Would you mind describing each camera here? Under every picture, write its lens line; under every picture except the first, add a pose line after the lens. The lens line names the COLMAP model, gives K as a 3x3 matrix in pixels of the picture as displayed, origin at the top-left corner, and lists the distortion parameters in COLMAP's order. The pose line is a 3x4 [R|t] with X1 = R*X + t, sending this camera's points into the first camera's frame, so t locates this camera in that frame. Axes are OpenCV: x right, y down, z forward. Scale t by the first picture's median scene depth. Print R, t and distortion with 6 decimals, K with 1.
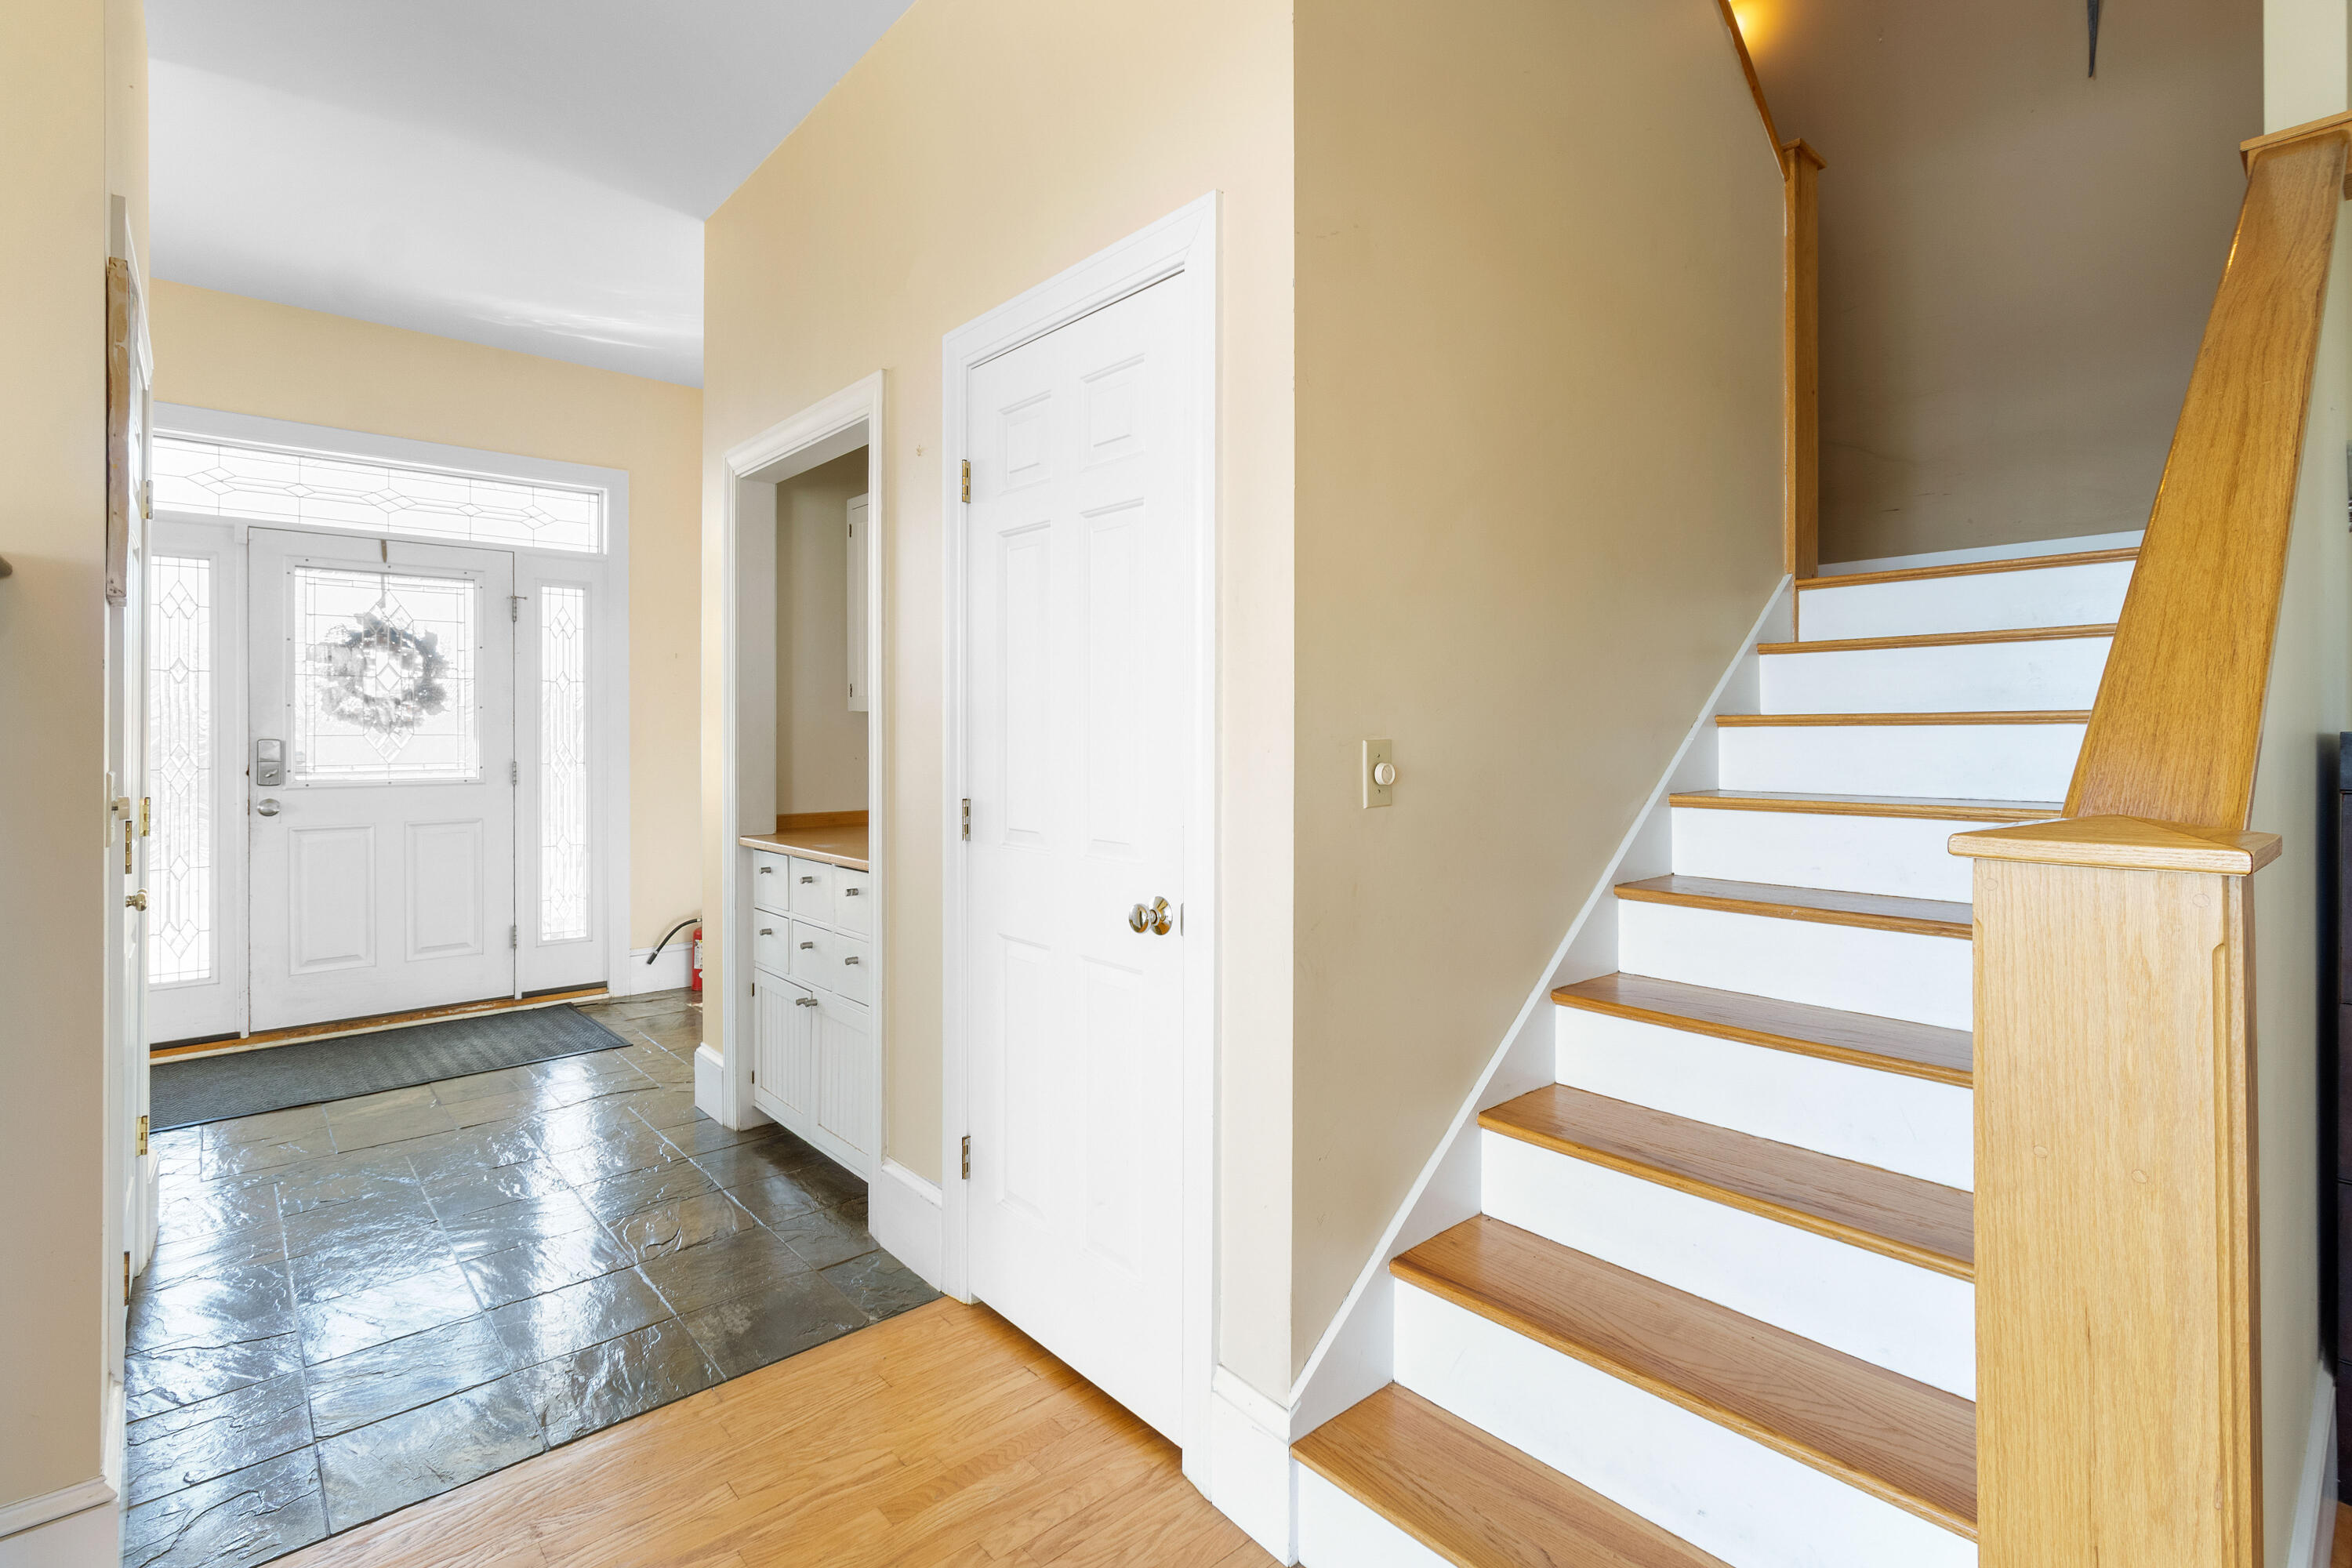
lens RADIAL K [[1104.9, 0, 1208.6], [0, 1104.9, 725.0], [0, 0, 1]] dist [-0.002035, 0.000031]
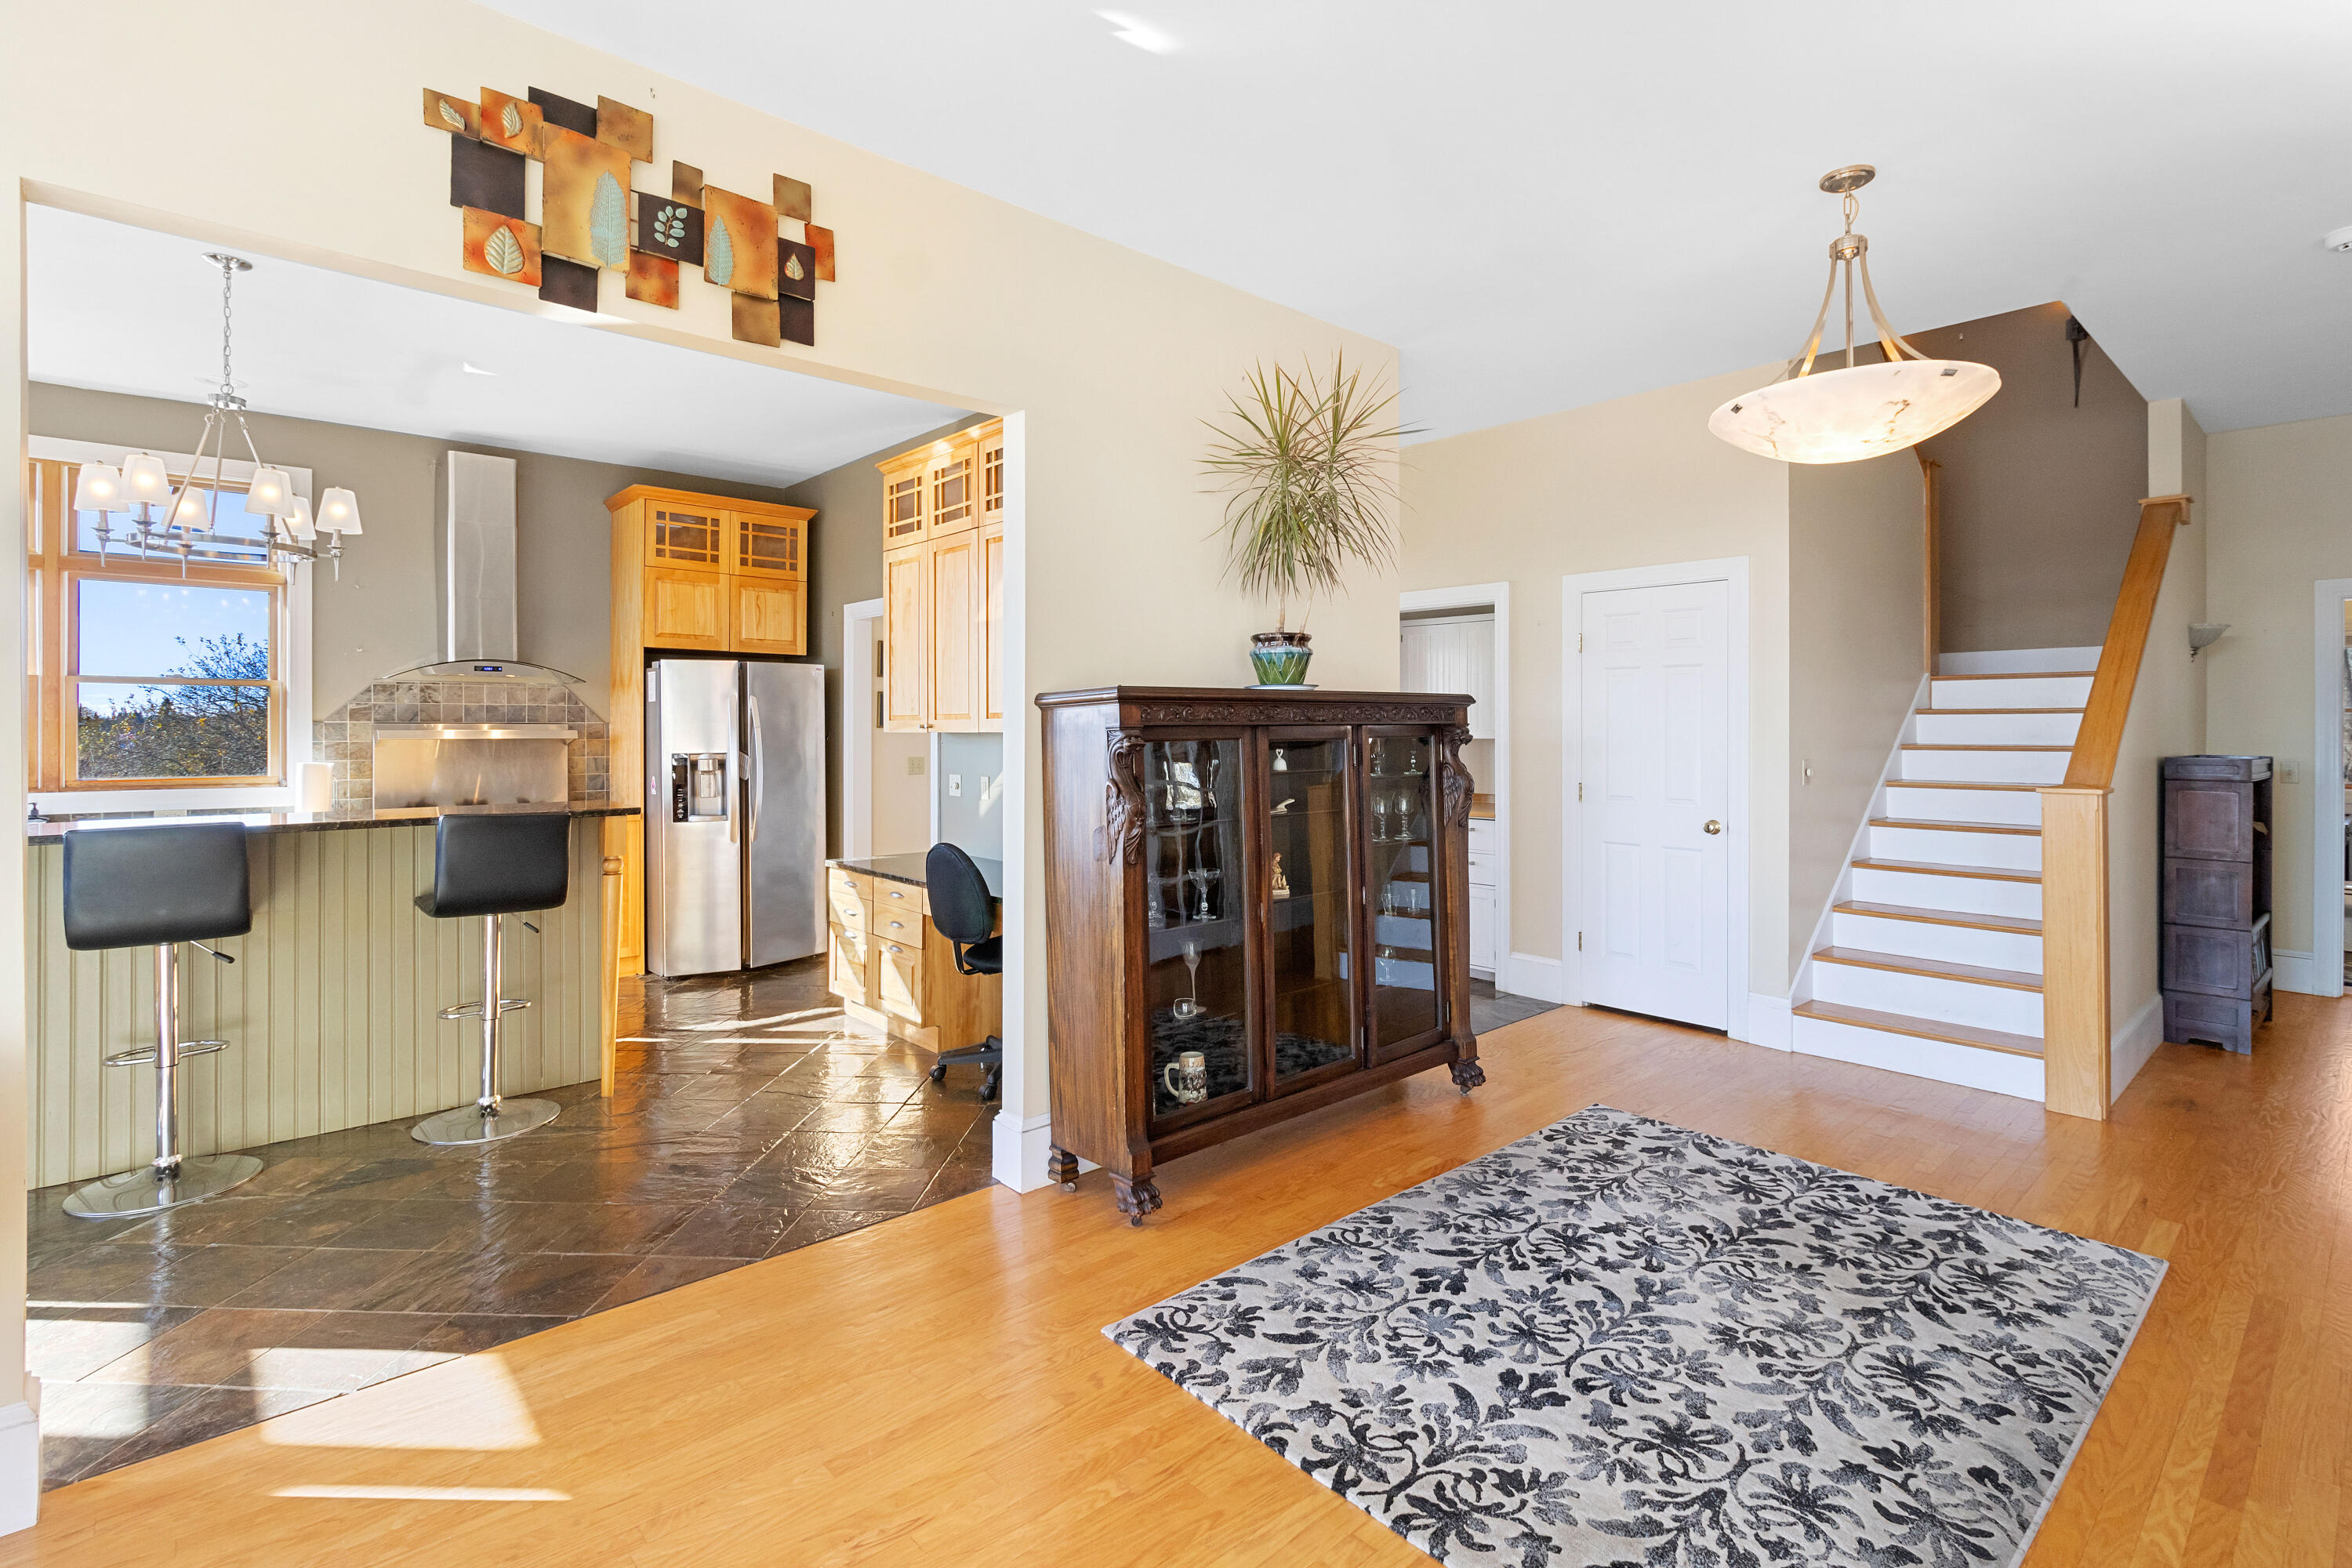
lens RADIAL K [[1104.9, 0, 1208.6], [0, 1104.9, 725.0], [0, 0, 1]] dist [-0.002035, 0.000031]
pose [[1.000000, -0.000532, 0.000038, -0.981316], [0.000532, 1.000000, -0.000553, -0.052044], [-0.000038, 0.000553, 1.000000, -1.268201]]
